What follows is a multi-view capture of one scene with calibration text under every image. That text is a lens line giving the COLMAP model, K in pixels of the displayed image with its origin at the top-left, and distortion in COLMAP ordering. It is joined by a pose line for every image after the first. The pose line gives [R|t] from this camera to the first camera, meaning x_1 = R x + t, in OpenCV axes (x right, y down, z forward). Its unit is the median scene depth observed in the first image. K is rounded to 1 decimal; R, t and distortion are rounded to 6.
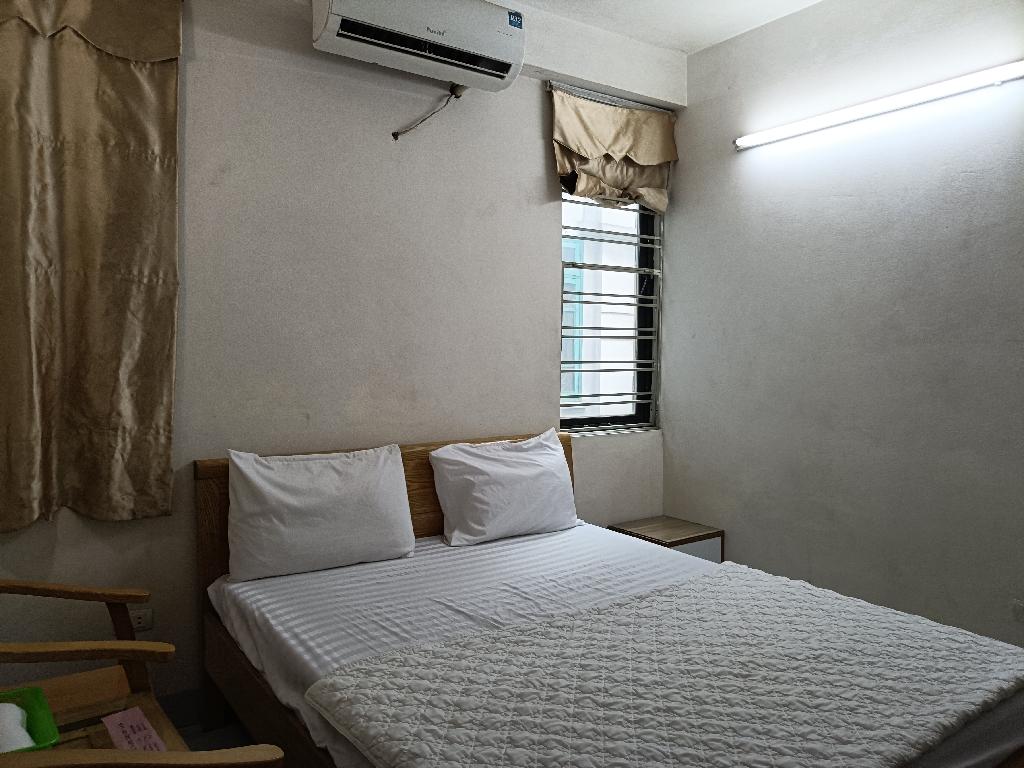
lens RADIAL K [[750.1, 0, 511.2], [0, 750.1, 378.4], [0, 0, 1]] dist [0.008394, 0.003949]
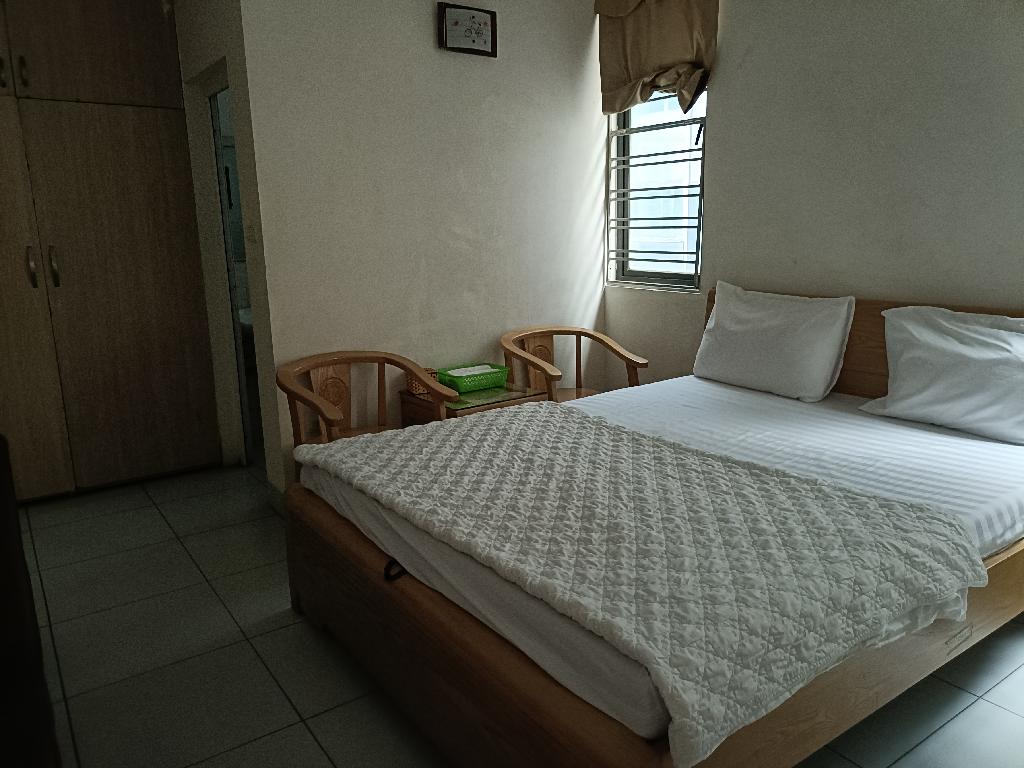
lens RADIAL K [[750.1, 0, 506.2], [0, 750.1, 385.8], [0, 0, 1]] dist [0.008394, 0.003949]
pose [[-0.000732, 0.216560, -0.976269, 0.839783], [-0.022920, 0.976009, 0.216520, -0.001234], [0.999737, 0.022535, 0.004249, 0.553685]]
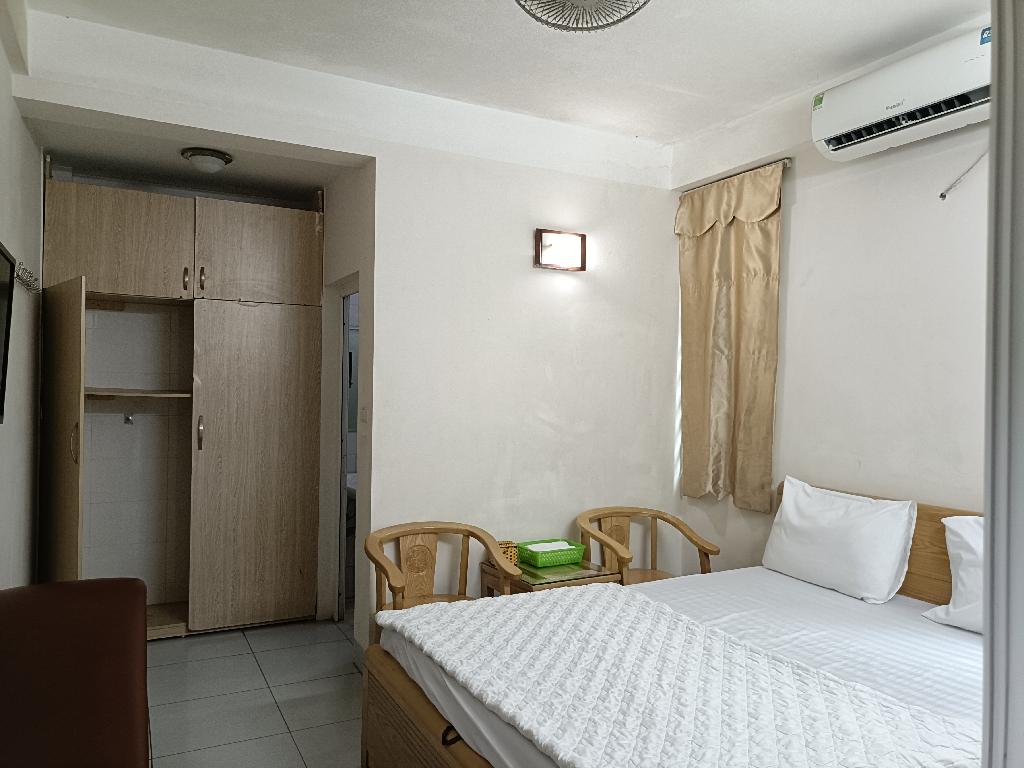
lens RADIAL K [[750.1, 0, 511.0], [0, 750.1, 389.1], [0, 0, 1]] dist [0.008394, 0.003949]
pose [[-0.135932, 0.004472, -0.990708, 0.941721], [-0.060838, 0.998065, 0.012853, -0.045624], [0.988848, 0.062020, -0.135396, 0.596306]]
